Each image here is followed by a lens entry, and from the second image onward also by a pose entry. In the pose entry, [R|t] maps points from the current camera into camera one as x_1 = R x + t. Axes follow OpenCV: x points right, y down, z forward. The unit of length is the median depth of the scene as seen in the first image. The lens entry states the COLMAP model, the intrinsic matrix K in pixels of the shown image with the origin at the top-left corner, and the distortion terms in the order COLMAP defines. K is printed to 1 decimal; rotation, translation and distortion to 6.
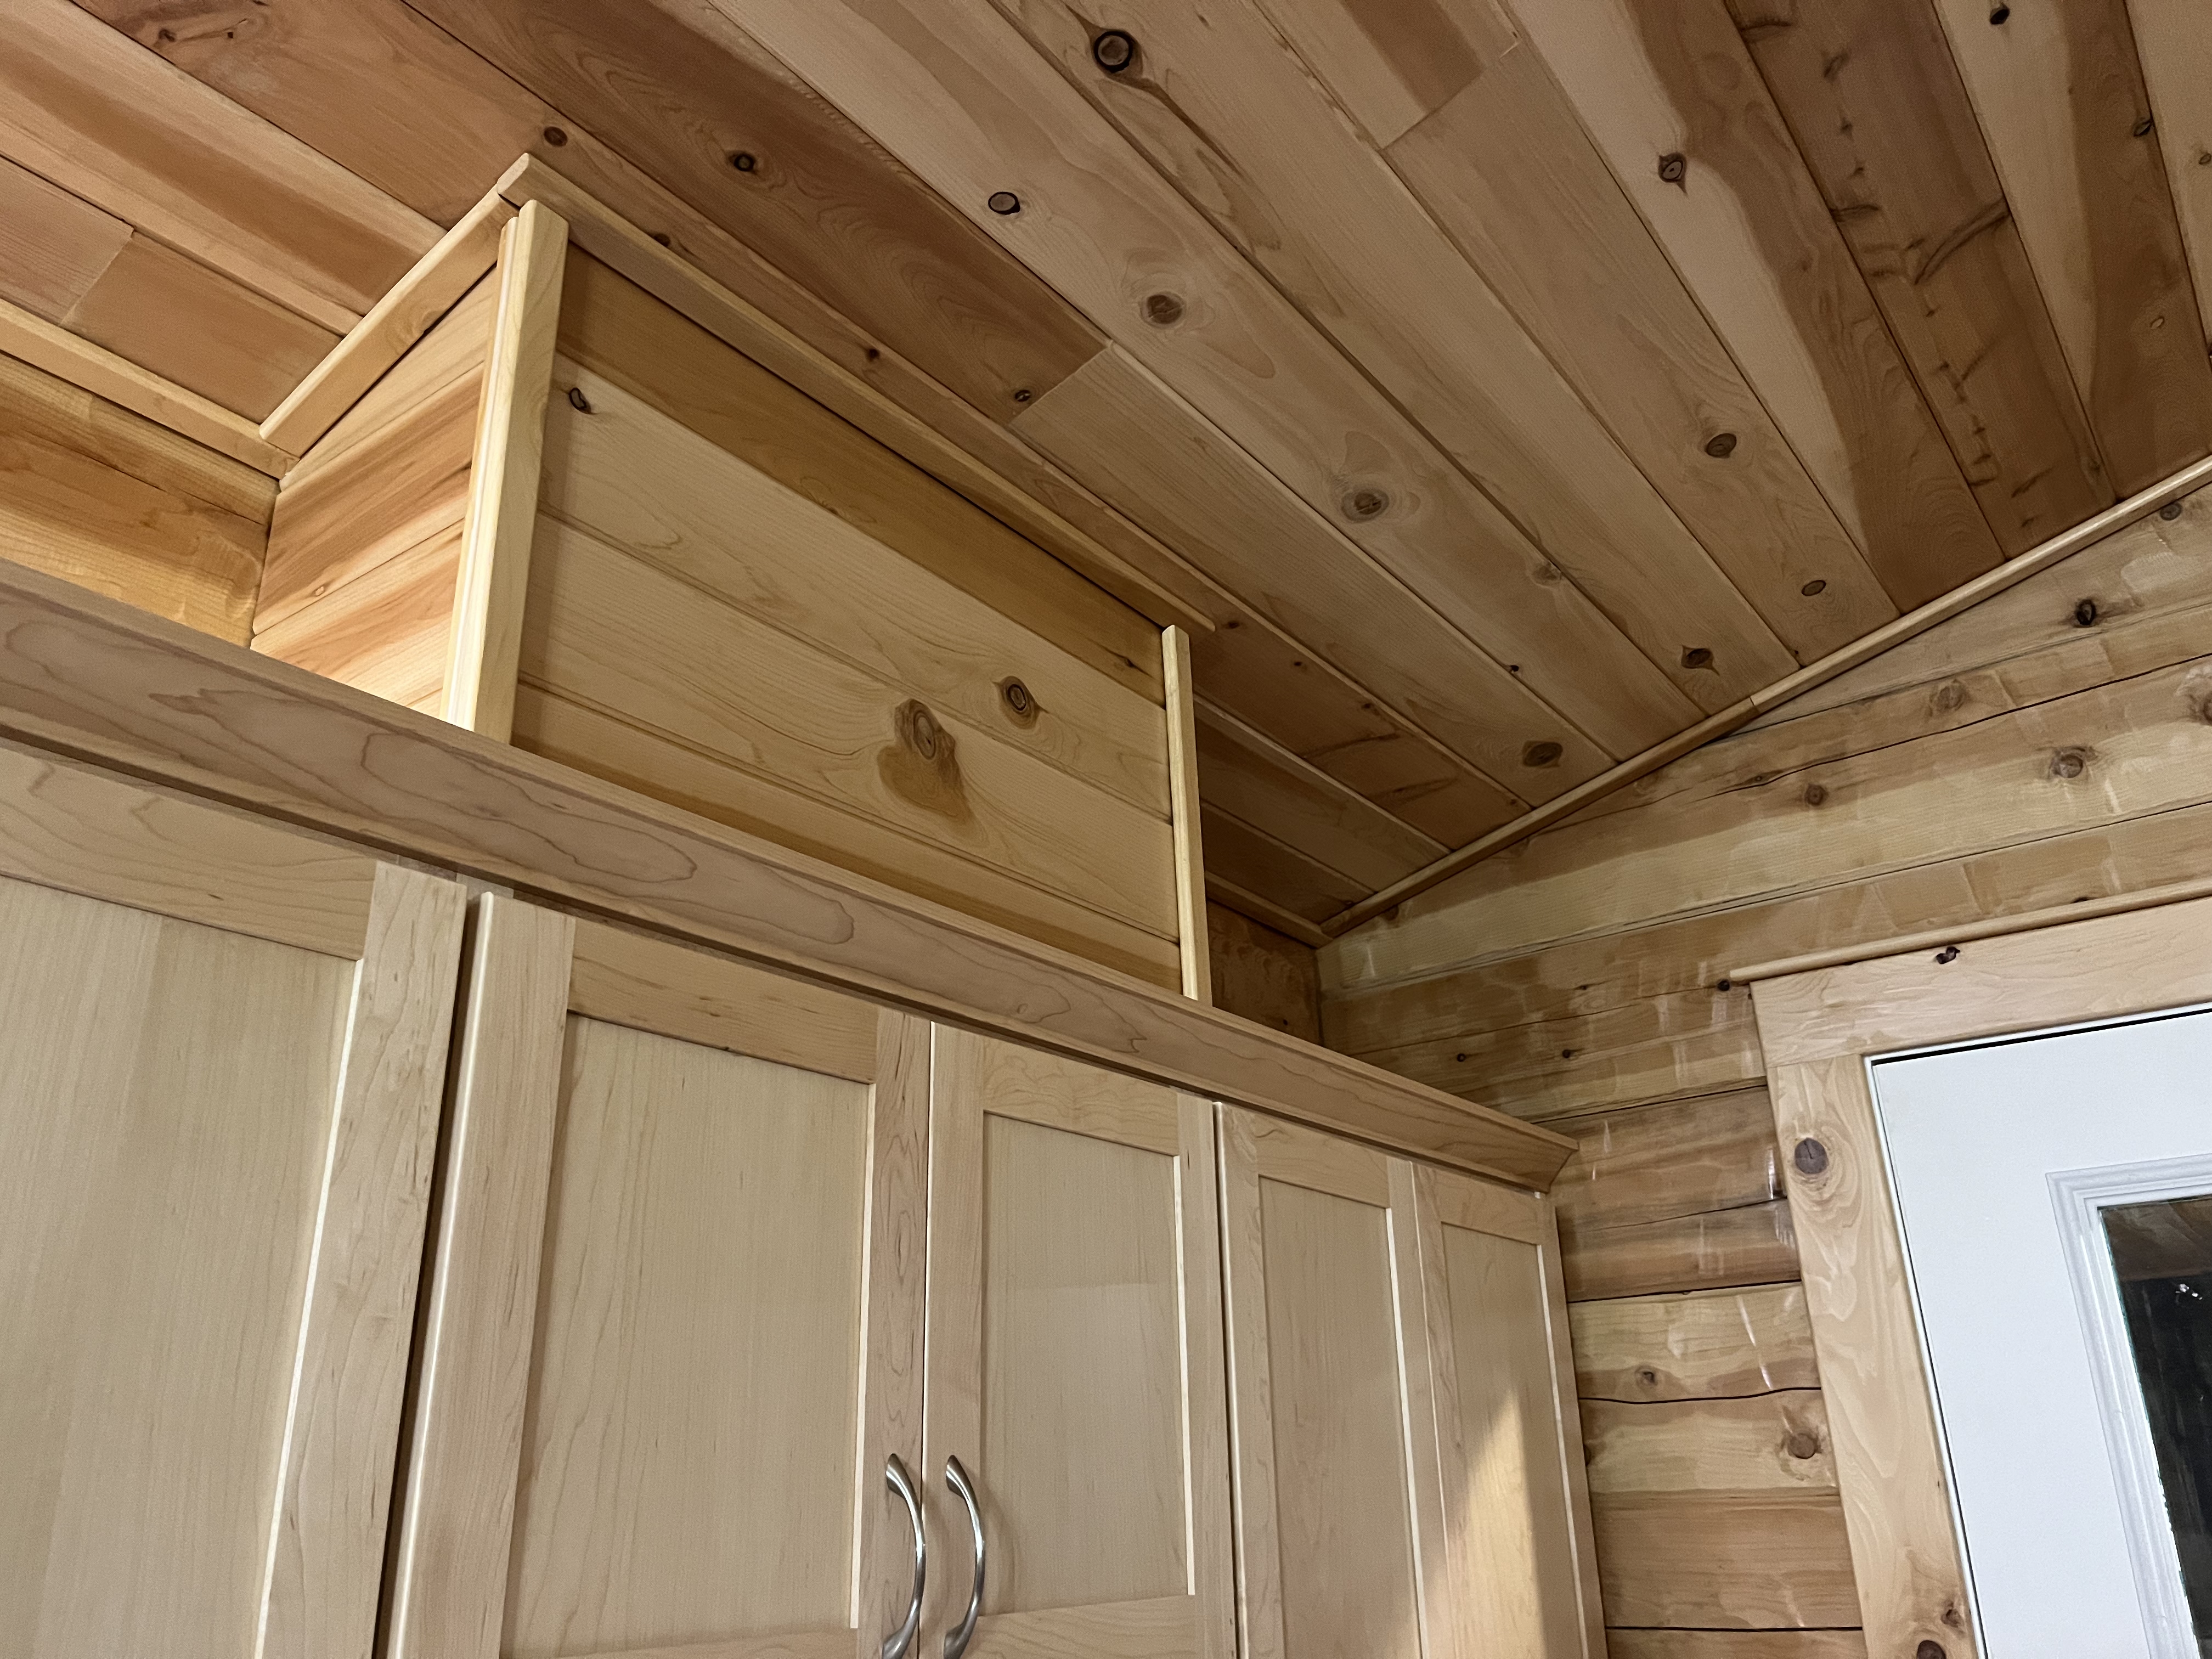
lens RADIAL K [[1709.2, 0, 1103.9], [0, 1709.2, 822.7], [0, 0, 1]] dist [0.066237, -0.090076]
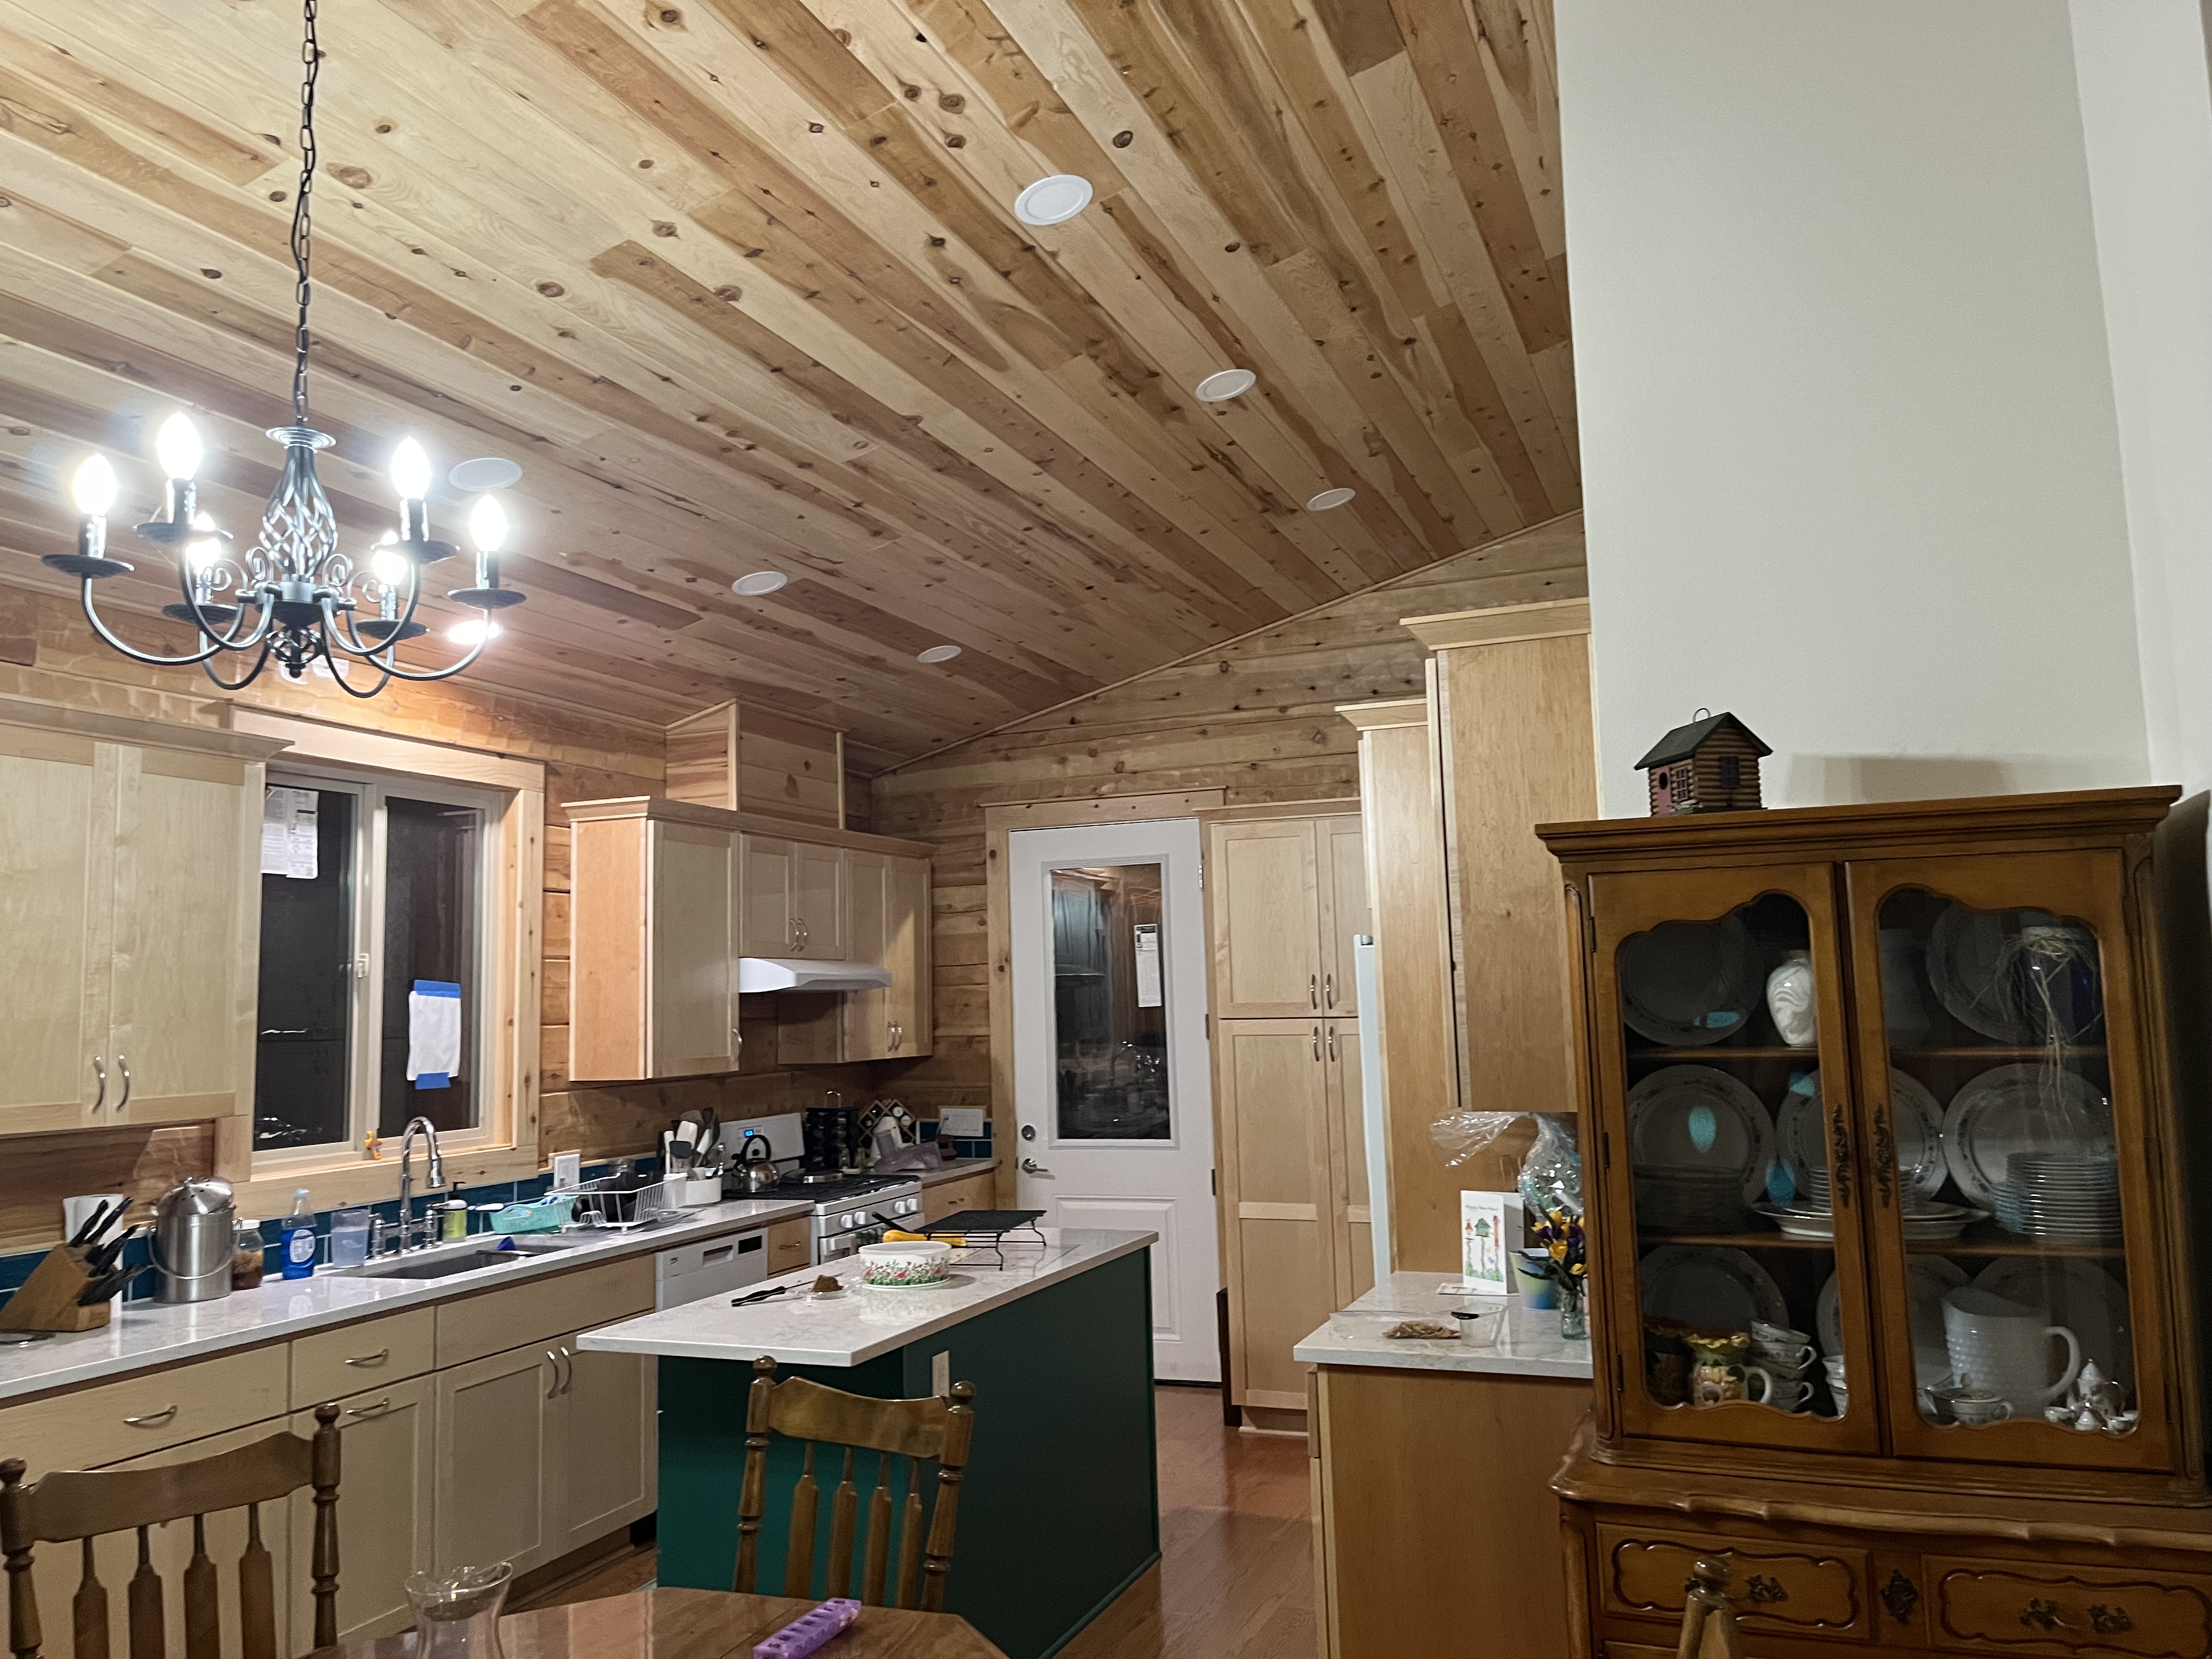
lens RADIAL K [[1709.2, 0, 1109.5], [0, 1709.2, 828.2], [0, 0, 1]] dist [0.066237, -0.090076]
pose [[0.965428, 0.026262, 0.259345, -0.338780], [-0.093405, 0.963699, 0.250118, -0.847019], [-0.243362, -0.265695, 0.932835, -2.635989]]
